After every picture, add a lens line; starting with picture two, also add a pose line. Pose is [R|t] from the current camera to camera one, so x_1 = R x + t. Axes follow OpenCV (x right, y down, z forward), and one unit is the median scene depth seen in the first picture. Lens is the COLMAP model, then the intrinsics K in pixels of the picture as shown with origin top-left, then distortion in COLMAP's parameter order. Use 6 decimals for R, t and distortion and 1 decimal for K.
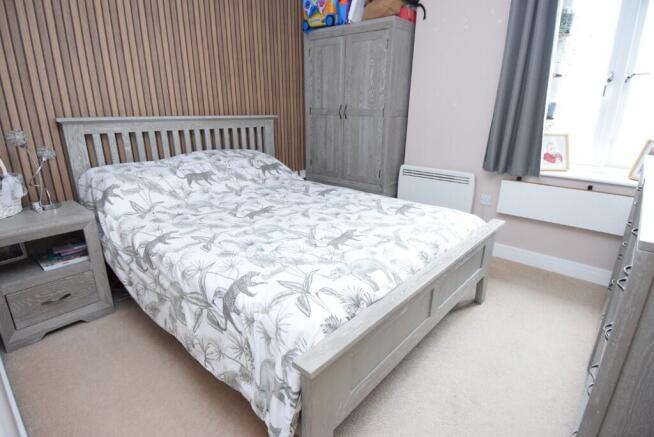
lens RADIAL K [[347.9, 0, 327.0], [0, 347.9, 218.5], [0, 0, 1]] dist [-0.001202, -0.001138]
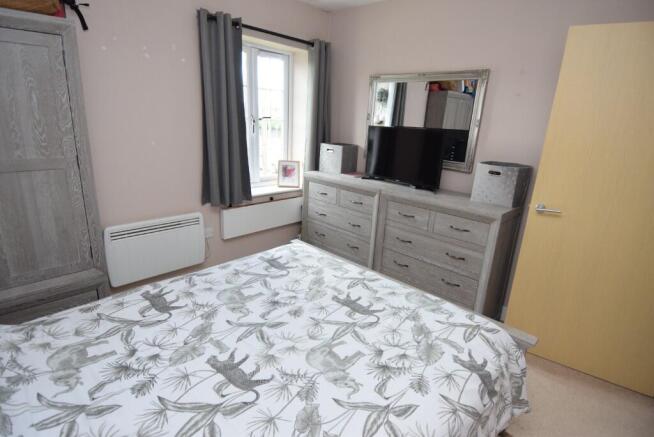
lens RADIAL K [[347.9, 0, 327.0], [0, 347.9, 218.5], [0, 0, 1]] dist [-0.001202, -0.001138]
pose [[0.005549, -0.286875, 0.957952, -0.663942], [0.255714, 0.926523, 0.275982, -0.371824], [-0.966737, 0.243430, 0.078499, 0.738356]]
